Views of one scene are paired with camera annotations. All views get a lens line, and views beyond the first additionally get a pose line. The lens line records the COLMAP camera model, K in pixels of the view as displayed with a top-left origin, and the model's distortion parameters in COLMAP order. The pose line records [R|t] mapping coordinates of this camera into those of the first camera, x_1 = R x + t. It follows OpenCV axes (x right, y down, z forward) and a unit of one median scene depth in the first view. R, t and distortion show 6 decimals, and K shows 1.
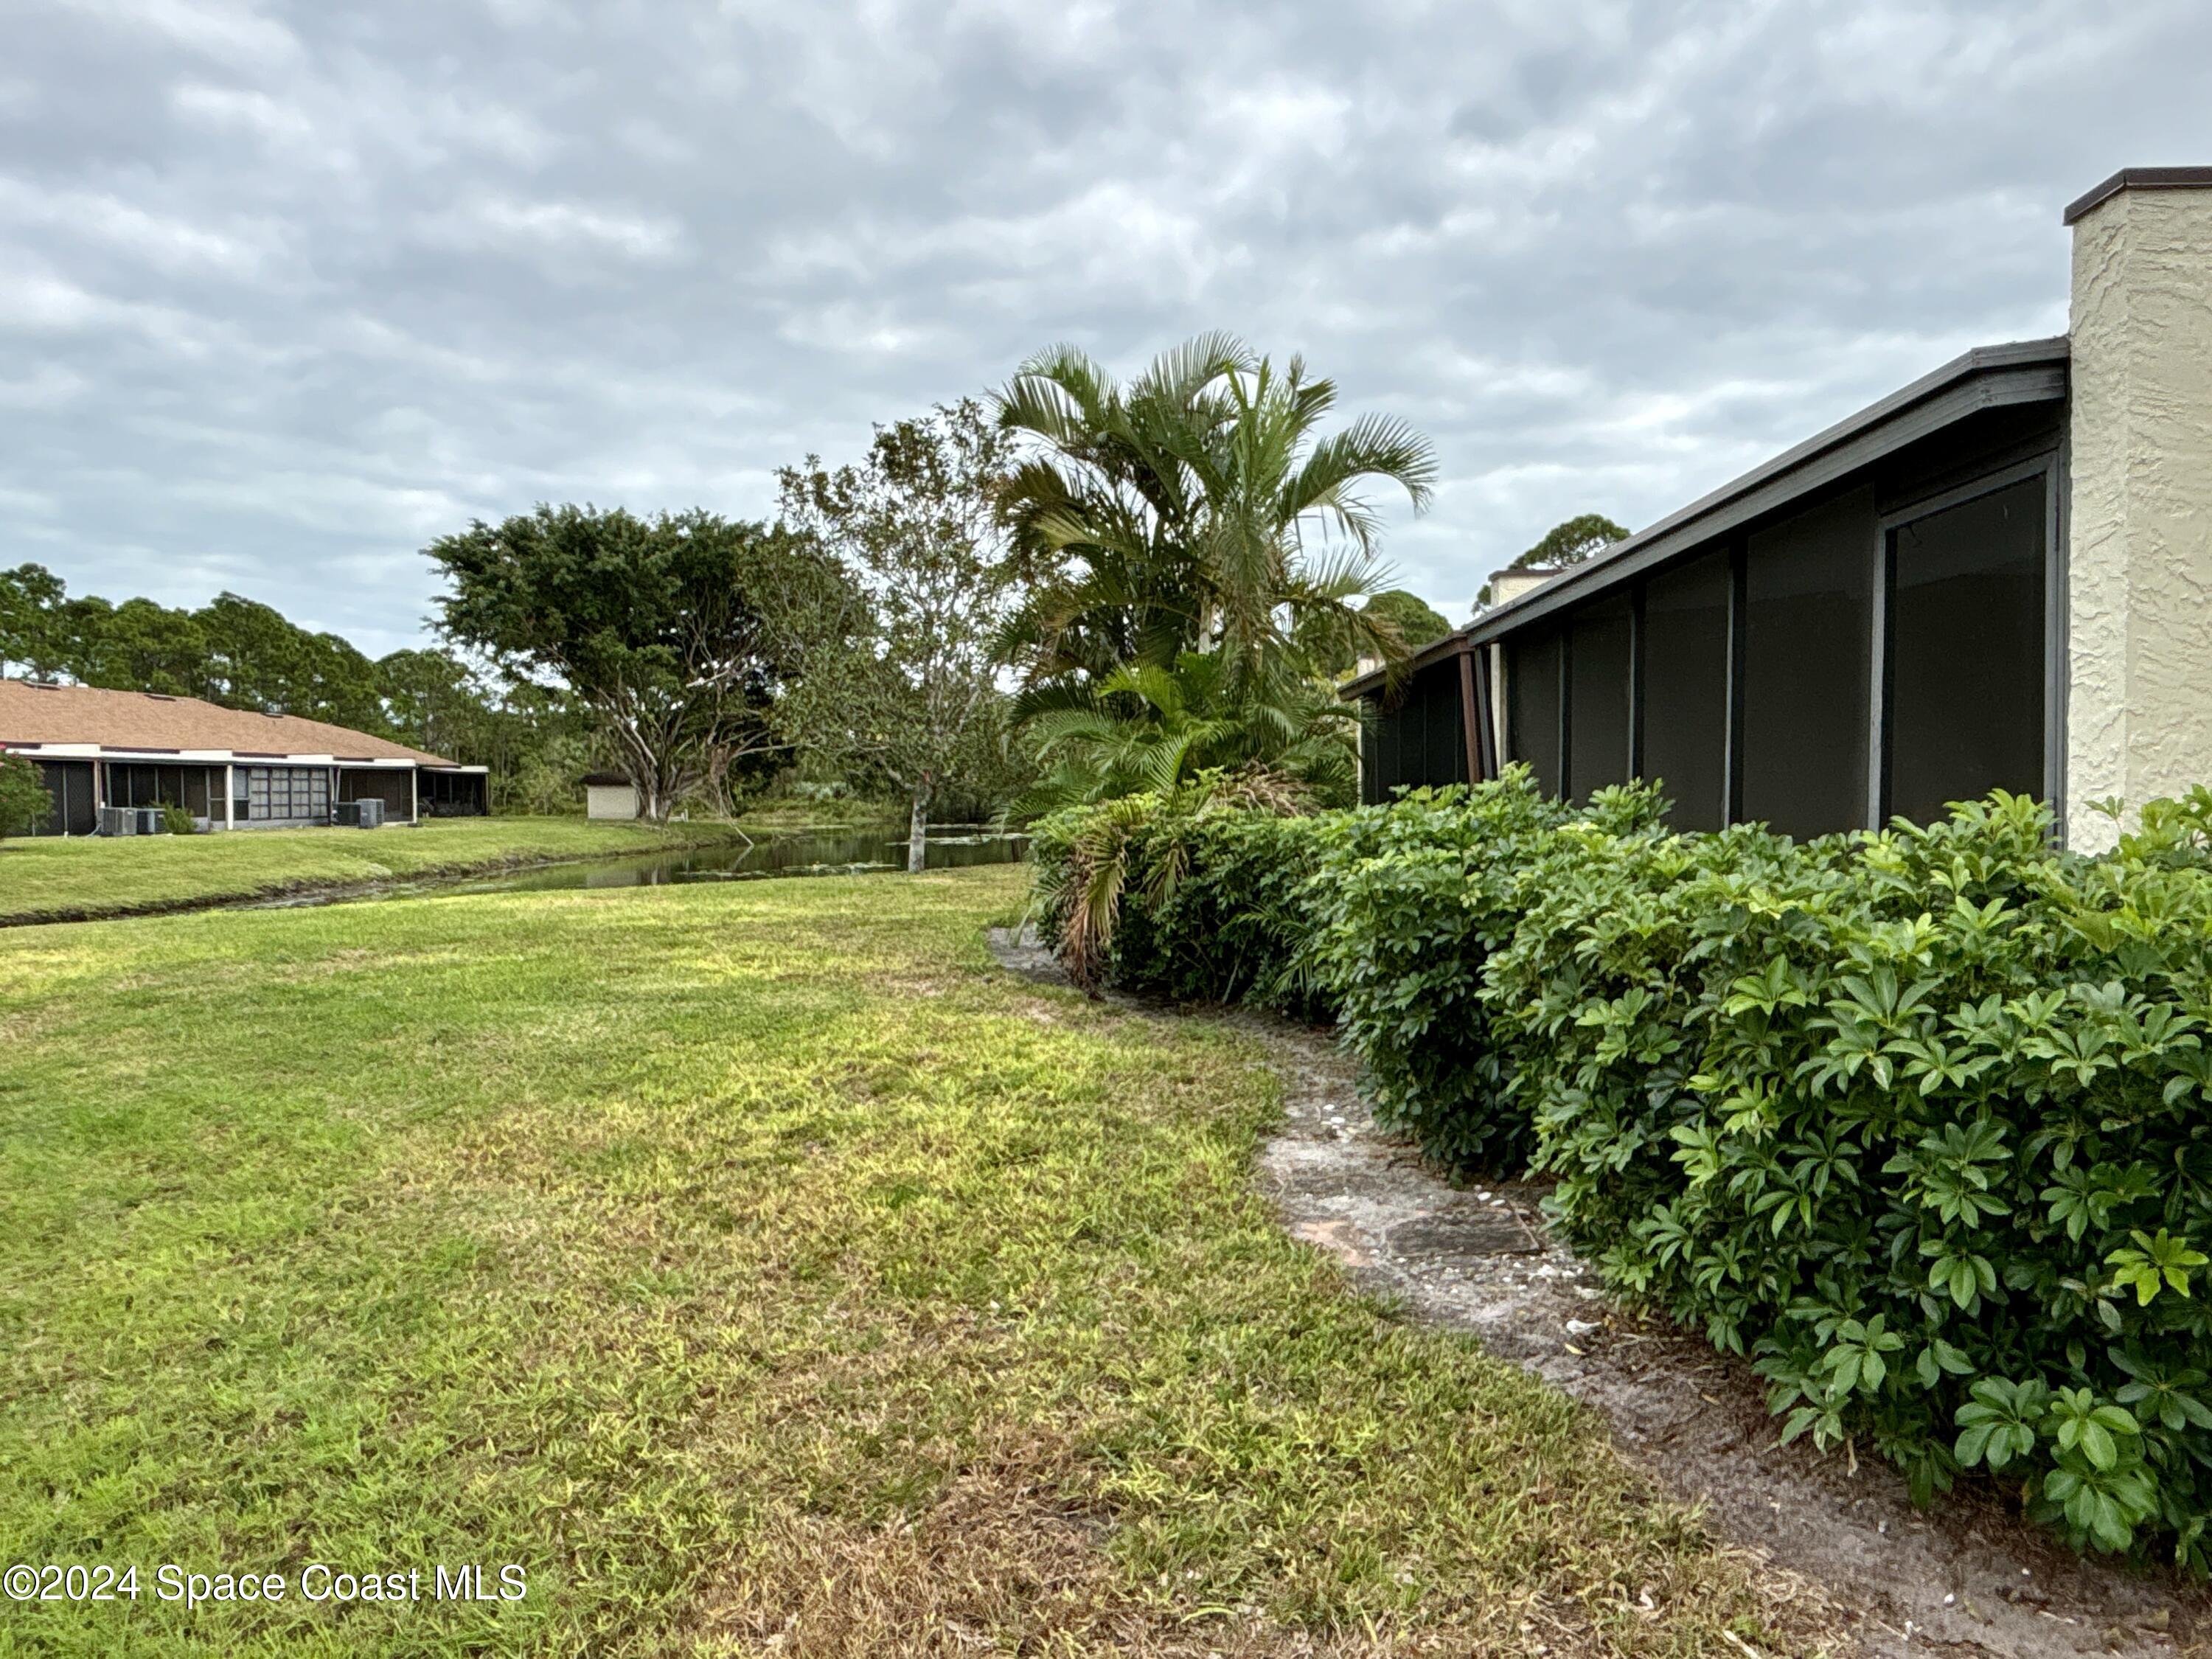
lens RADIAL K [[1465.9, 0, 1106.0], [0, 1465.9, 829.5], [0, 0, 1]] dist [0.039159, -0.042077]
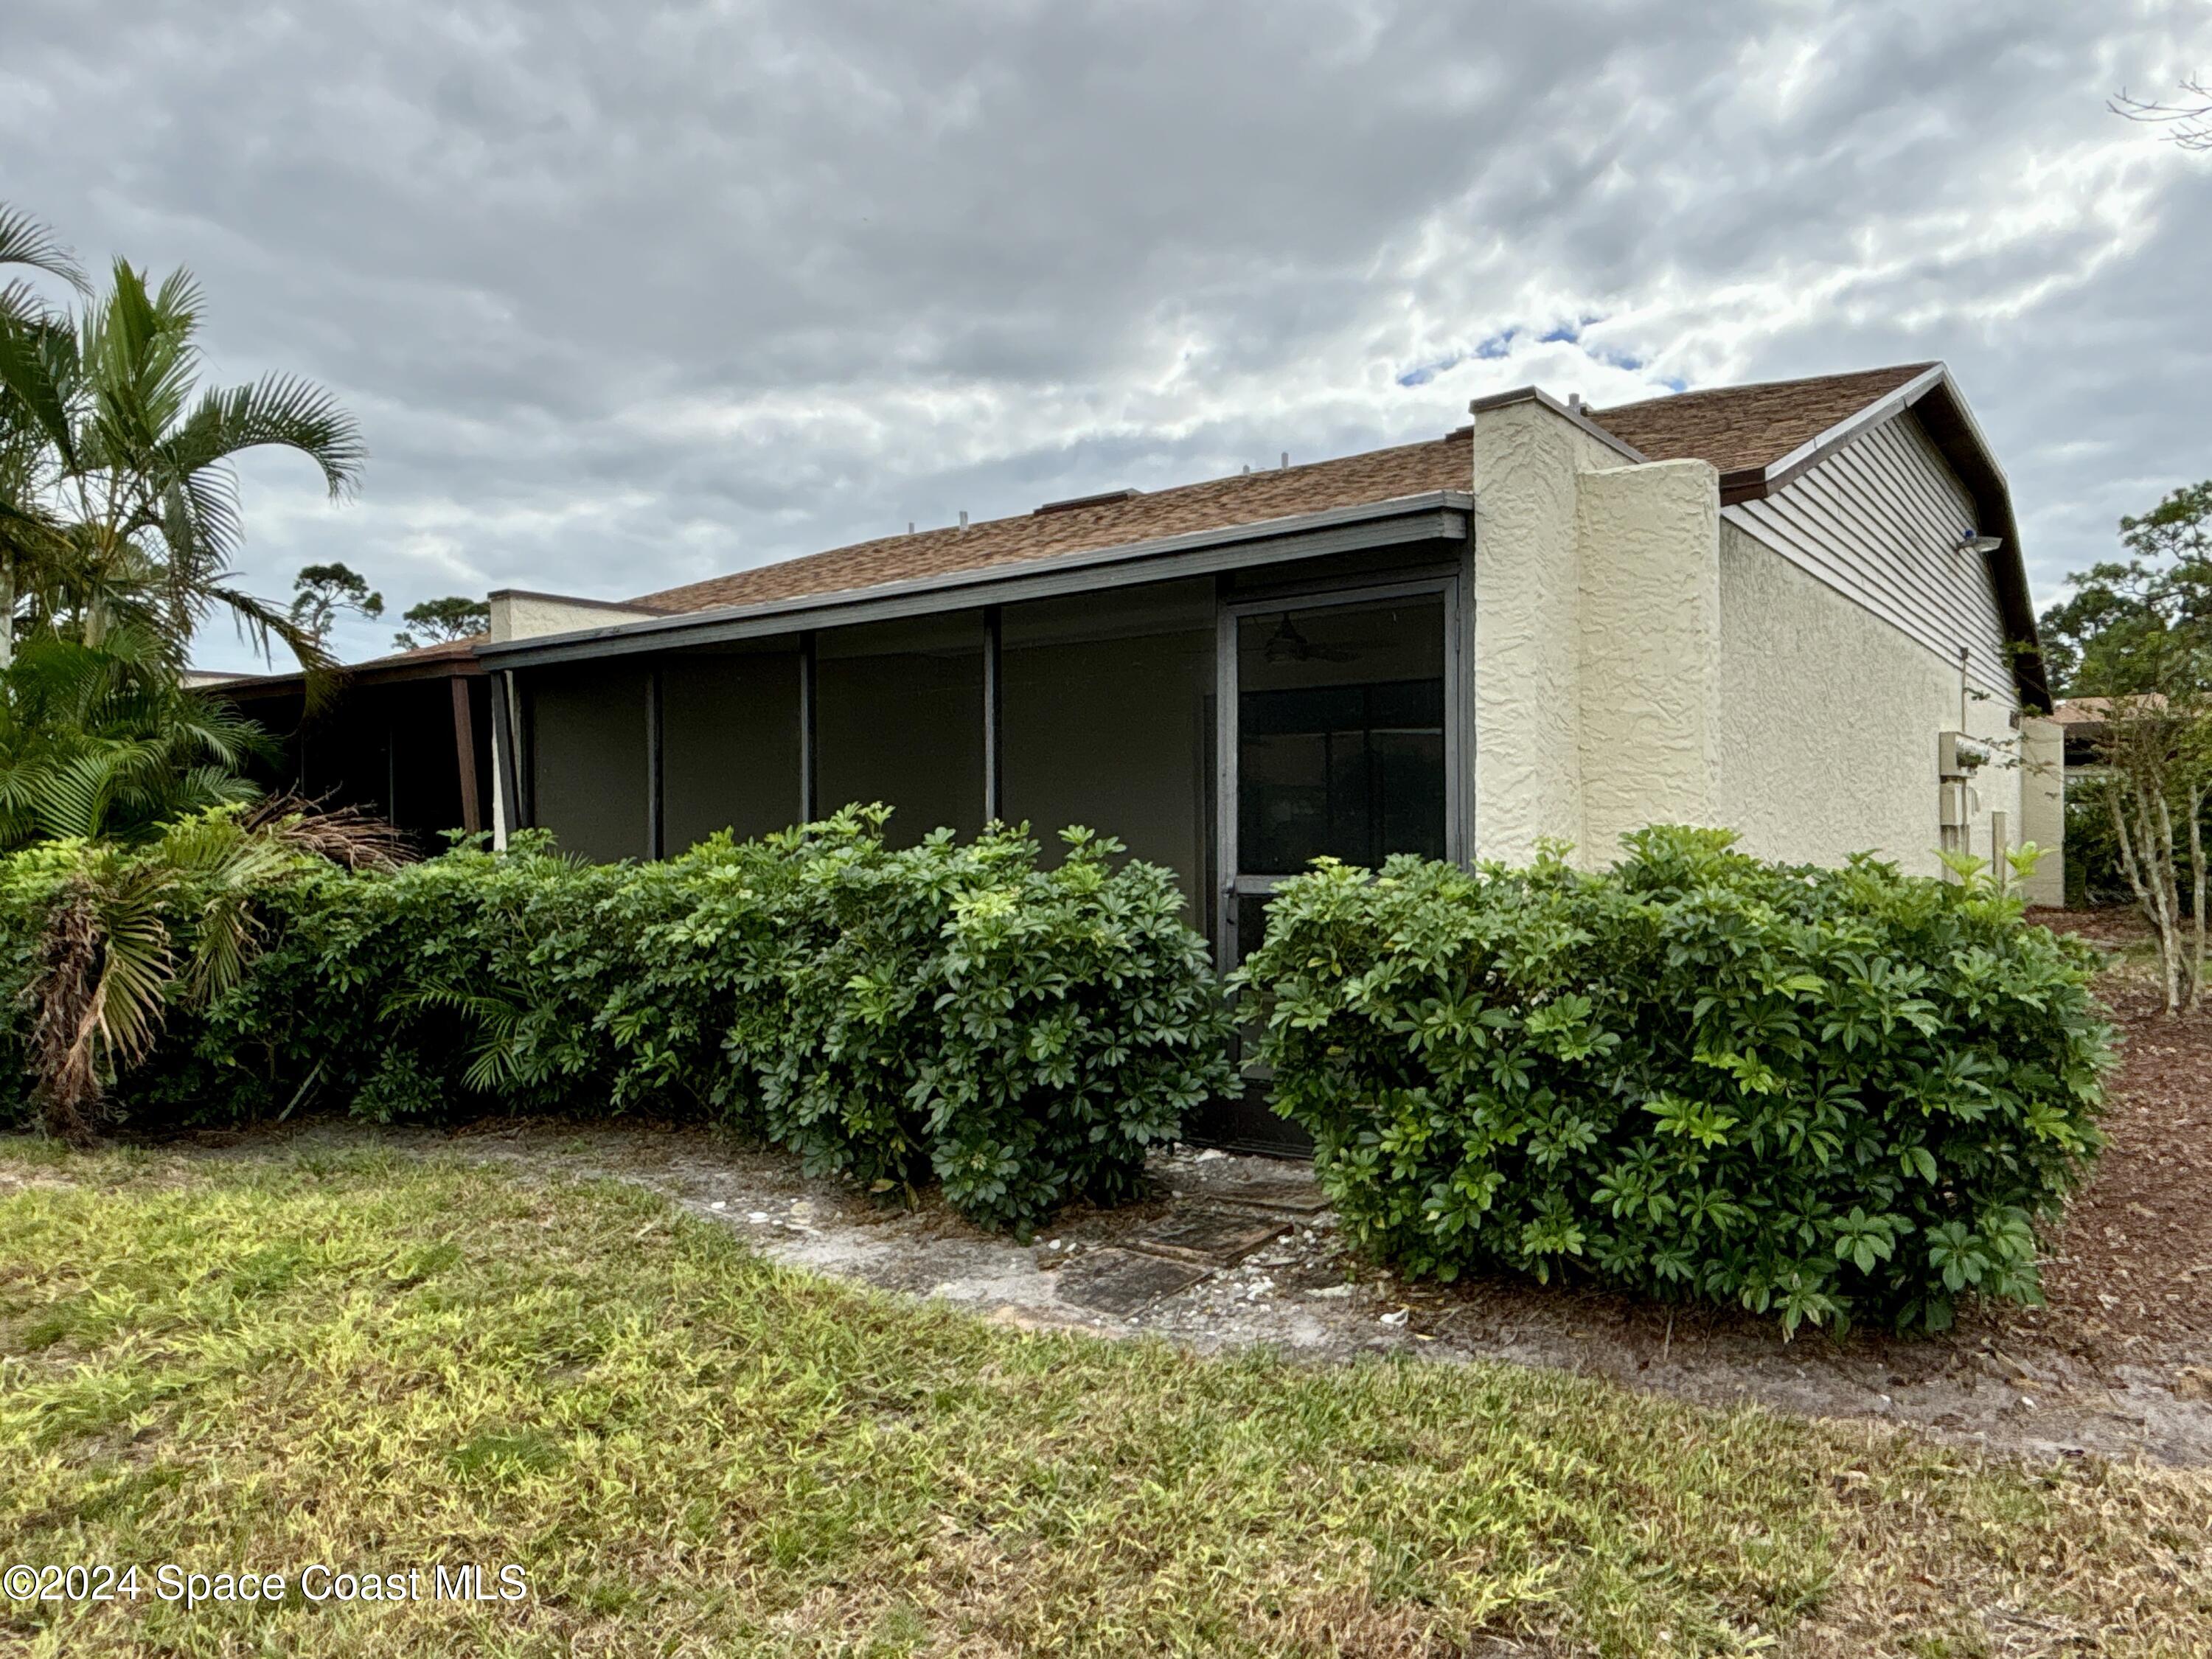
lens RADIAL K [[1449.1, 0, 1106.3], [0, 1449.1, 840.3], [0, 0, 1]] dist [0.057082, -0.084147]
pose [[0.575227, -0.004434, 0.817982, -0.114069], [0.026523, 0.999561, -0.013233, -0.001183], [-0.817564, 0.029307, 0.575091, 0.091302]]
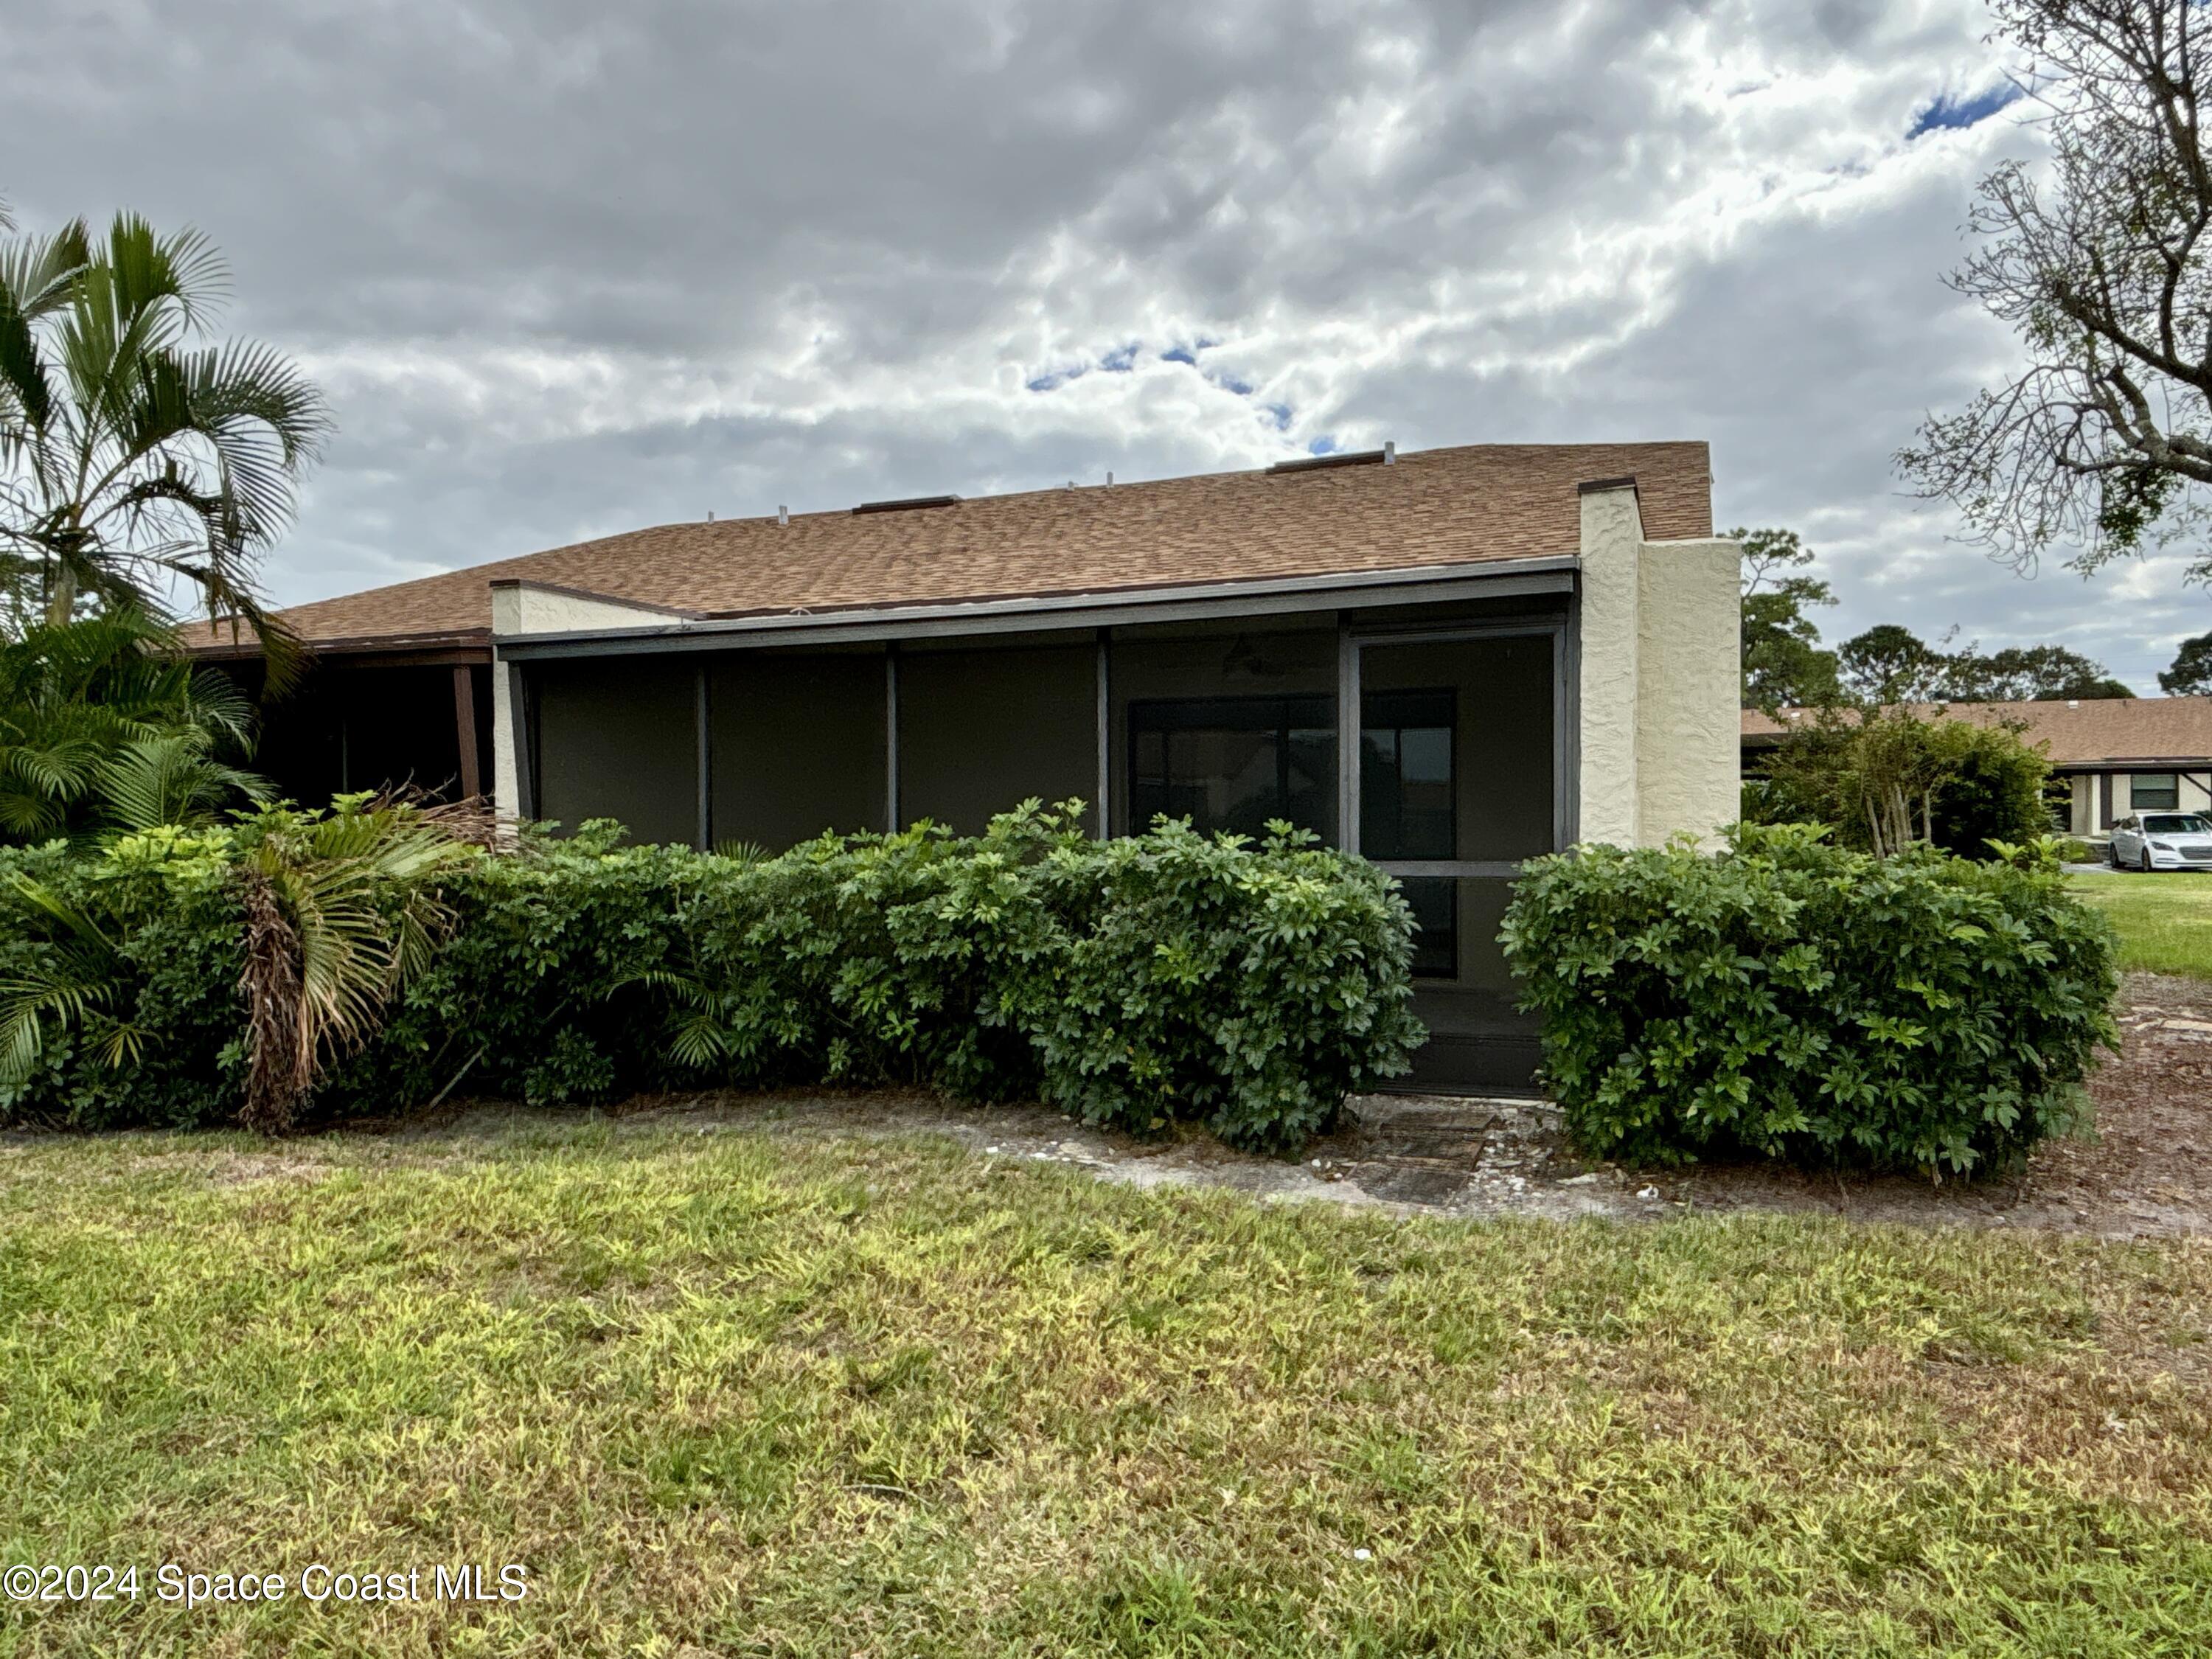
lens RADIAL K [[1431.5, 0, 1106.0], [0, 1431.5, 829.5], [0, 0, 1]] dist [0.063989, -0.103446]
pose [[0.355306, -0.002780, 0.934746, -0.198709], [0.026970, 0.999610, -0.007279, -0.003720], [-0.934361, 0.027796, 0.355242, 0.164975]]
